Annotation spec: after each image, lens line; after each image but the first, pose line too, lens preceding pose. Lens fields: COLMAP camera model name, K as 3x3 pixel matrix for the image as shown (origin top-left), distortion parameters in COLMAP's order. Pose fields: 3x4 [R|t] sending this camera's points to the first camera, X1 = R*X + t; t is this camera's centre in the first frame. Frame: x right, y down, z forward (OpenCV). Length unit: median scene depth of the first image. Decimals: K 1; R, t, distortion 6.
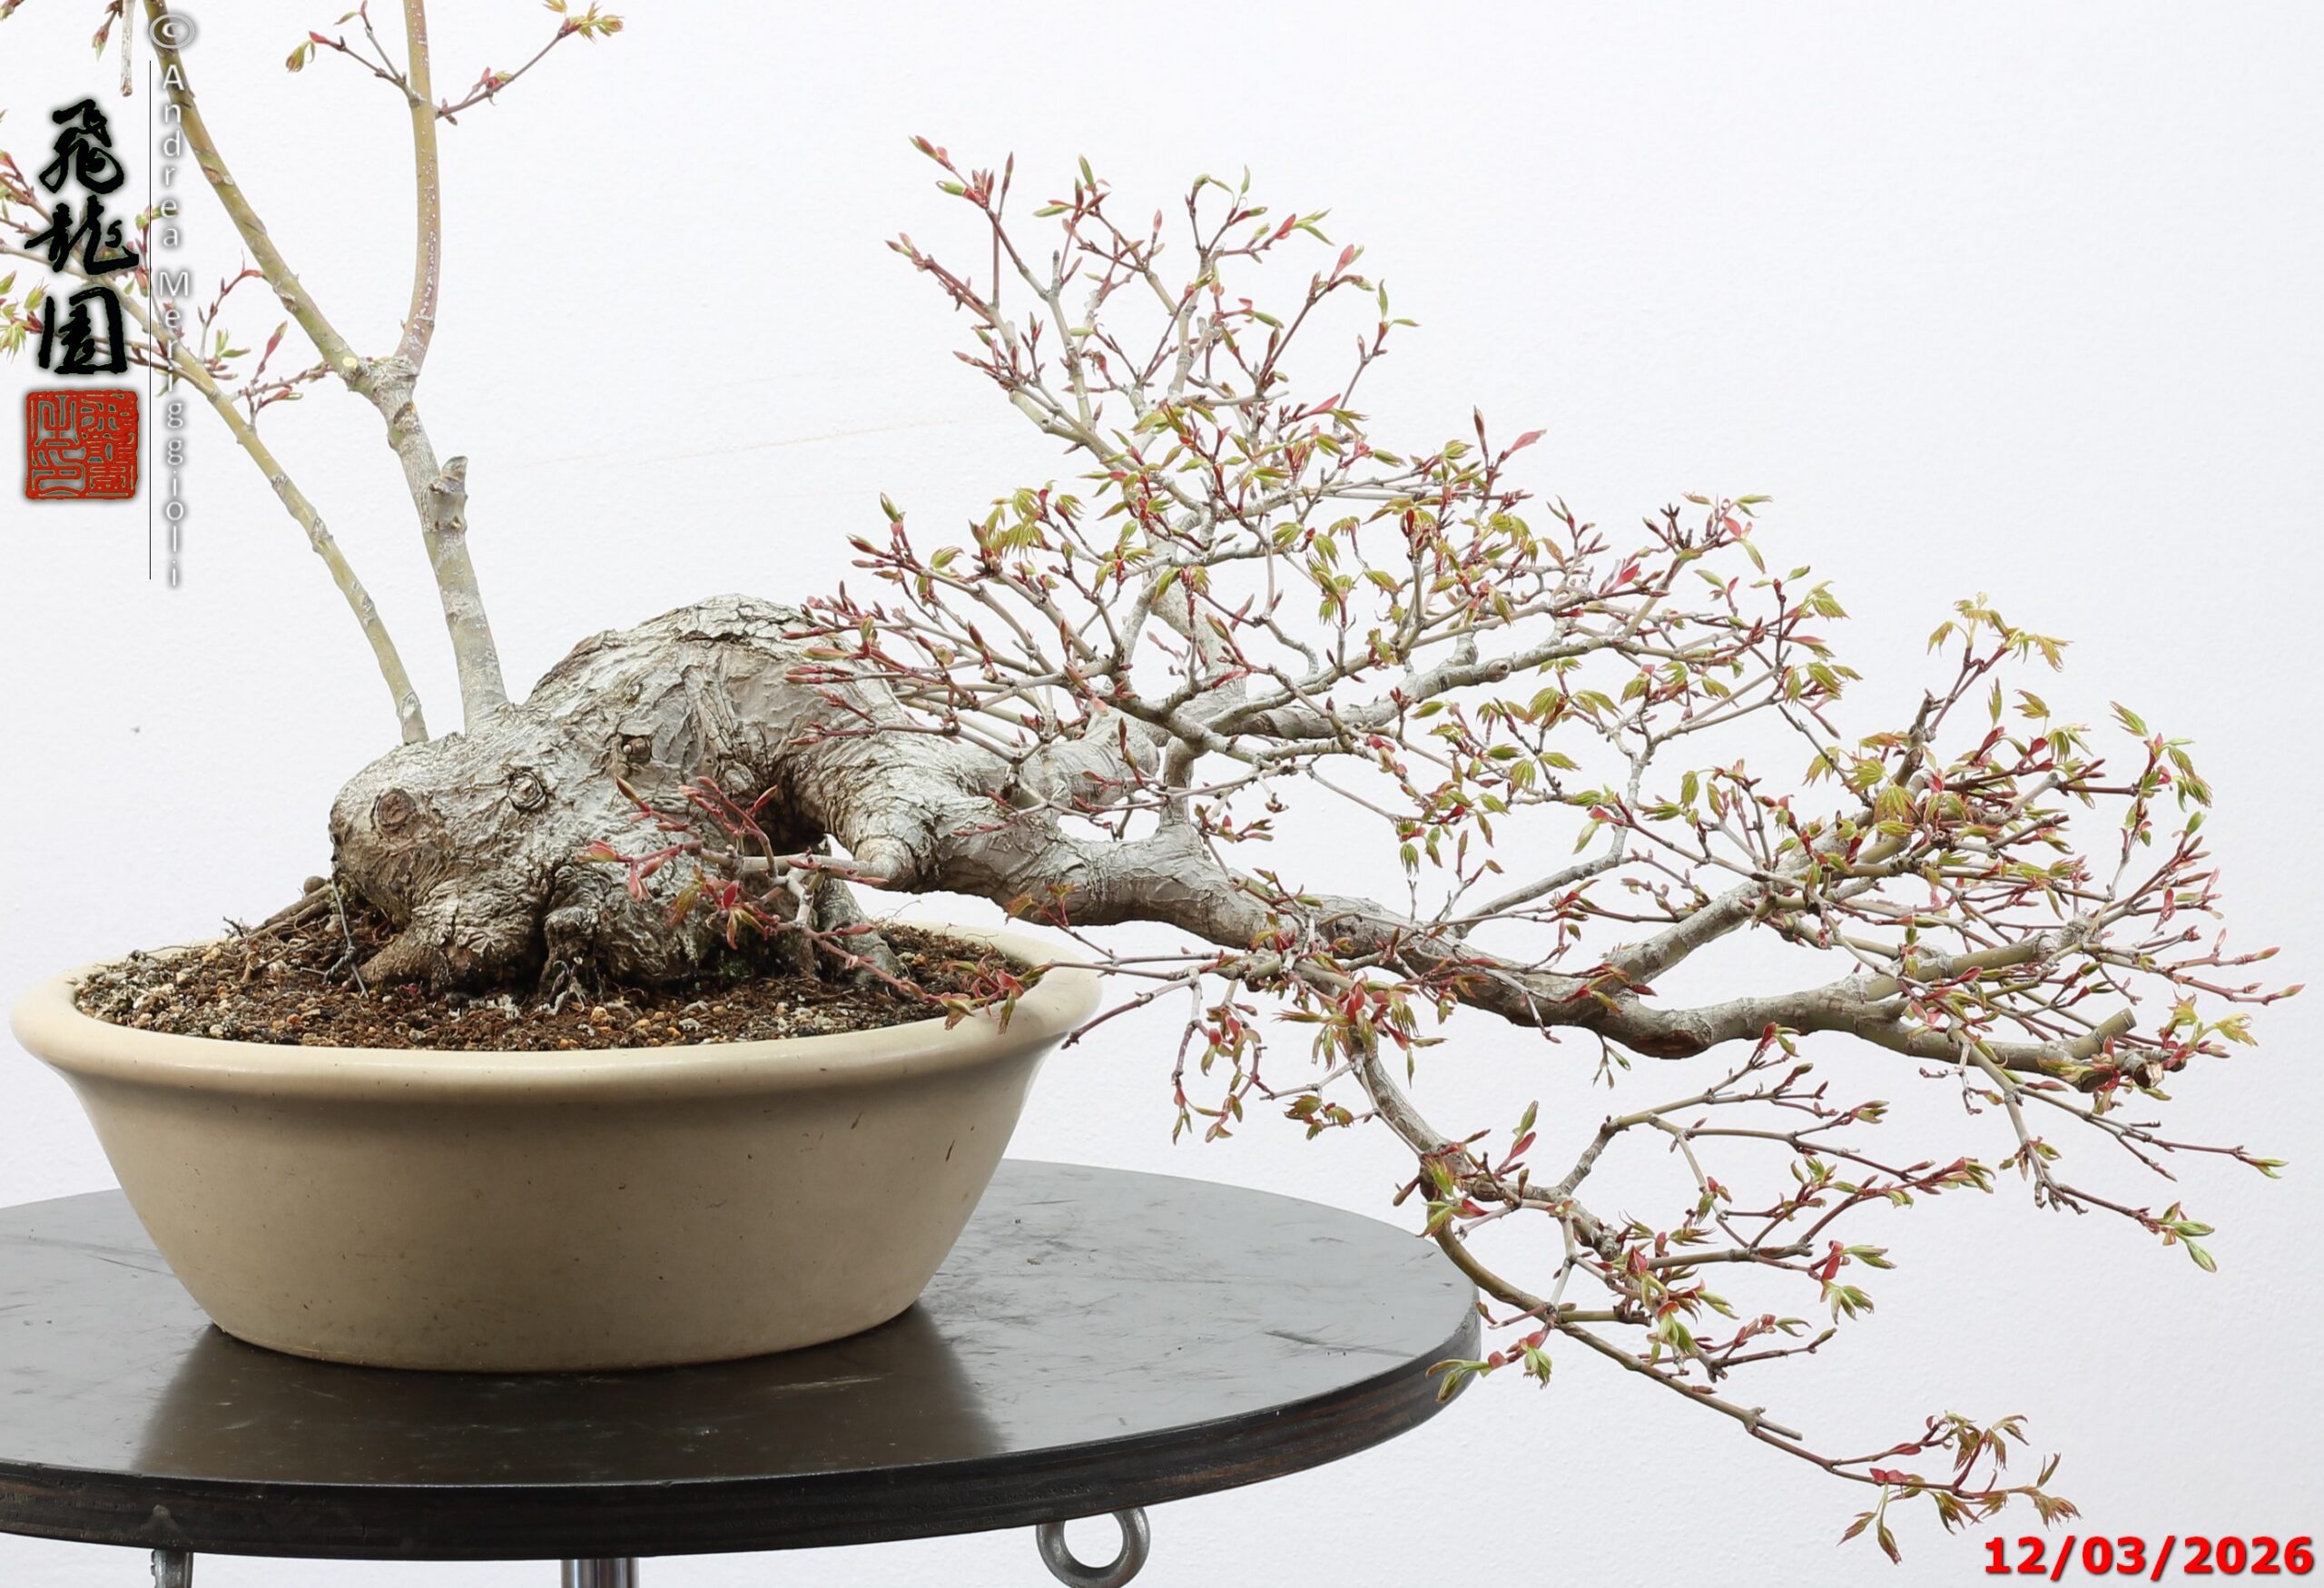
lens RADIAL K [[6722.0, 0, 1248.8], [0, 6722.0, 784.9], [0, 0, 1]] dist [-0.039467, 0.000000]
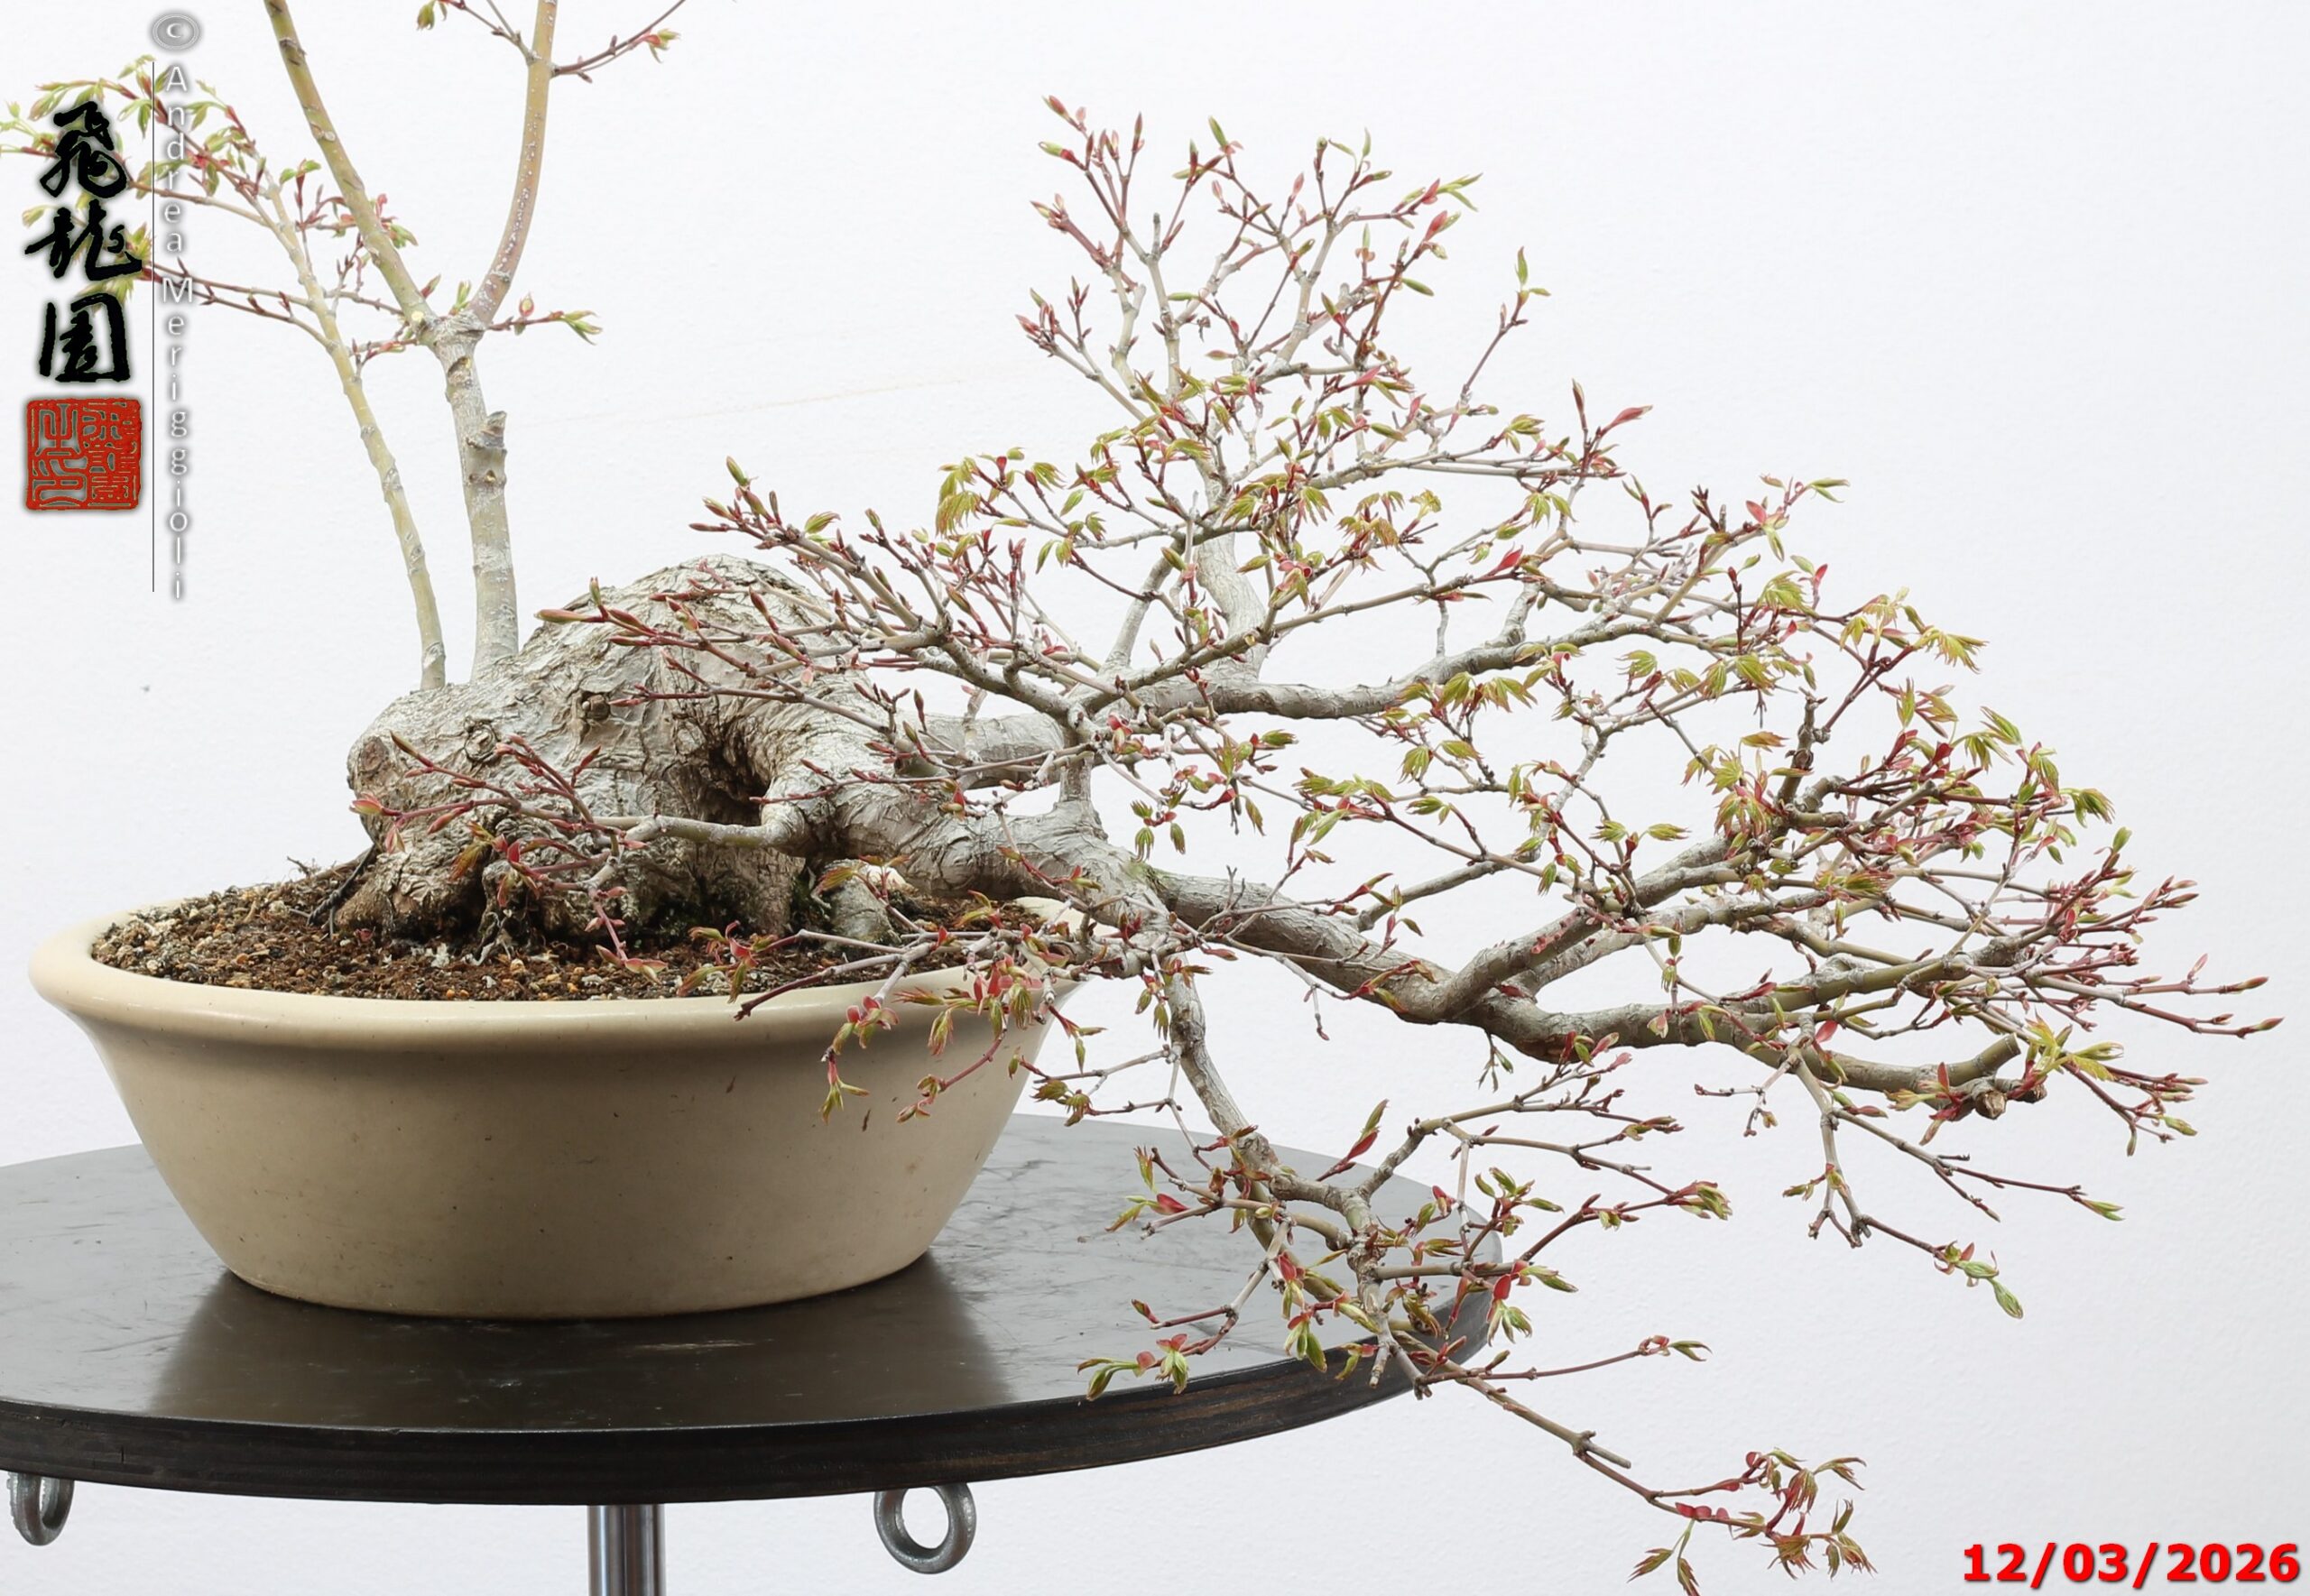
lens RADIAL K [[6833.4, 0, 1136.9], [0, 6833.4, 812.3], [0, 0, 1]] dist [-0.046694, 0.000000]
pose [[0.949720, 0.038139, -0.310768, 0.307257], [-0.034593, 0.999258, 0.016916, -0.009568], [0.311183, -0.005315, 0.950335, 0.053145]]
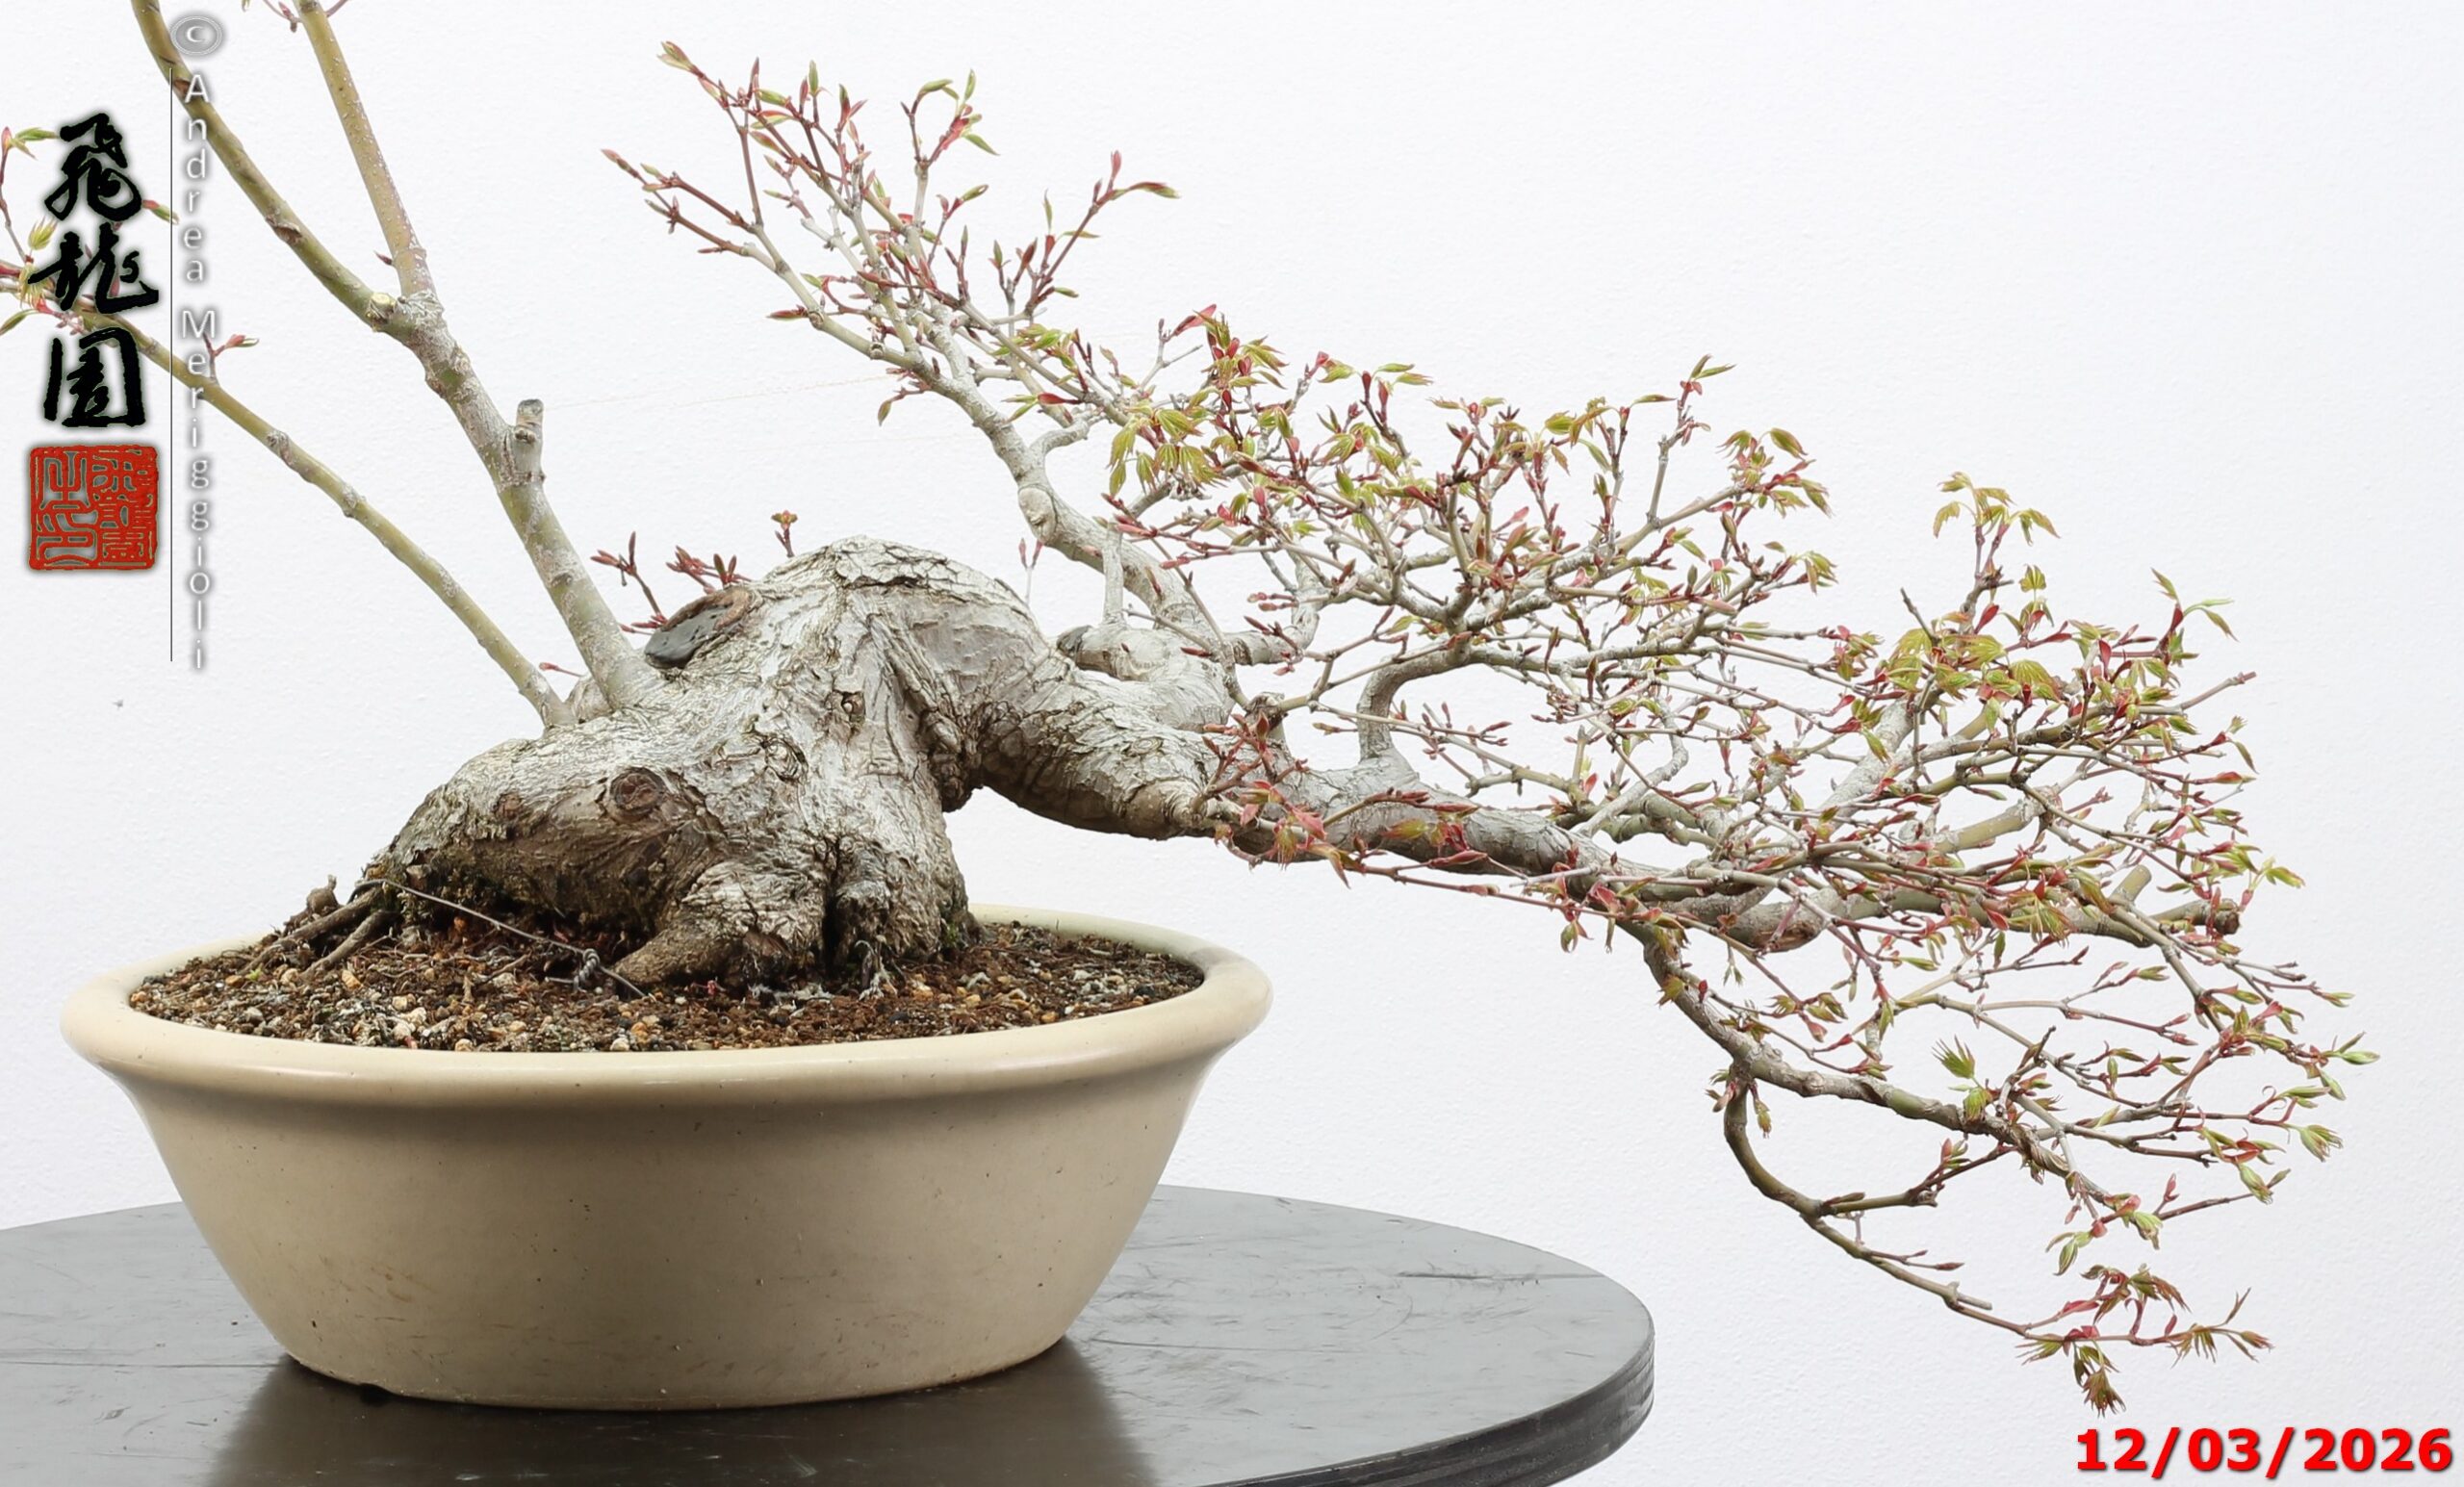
lens RADIAL K [[7676.9, 0, 1162.2], [0, 7676.9, 758.1], [0, 0, 1]] dist [-0.072632, 0.000000]
pose [[0.802711, -0.064783, 0.592839, -0.682115], [0.071446, 0.997369, 0.012249, -0.008270], [-0.592073, 0.032524, 0.805228, 0.137278]]
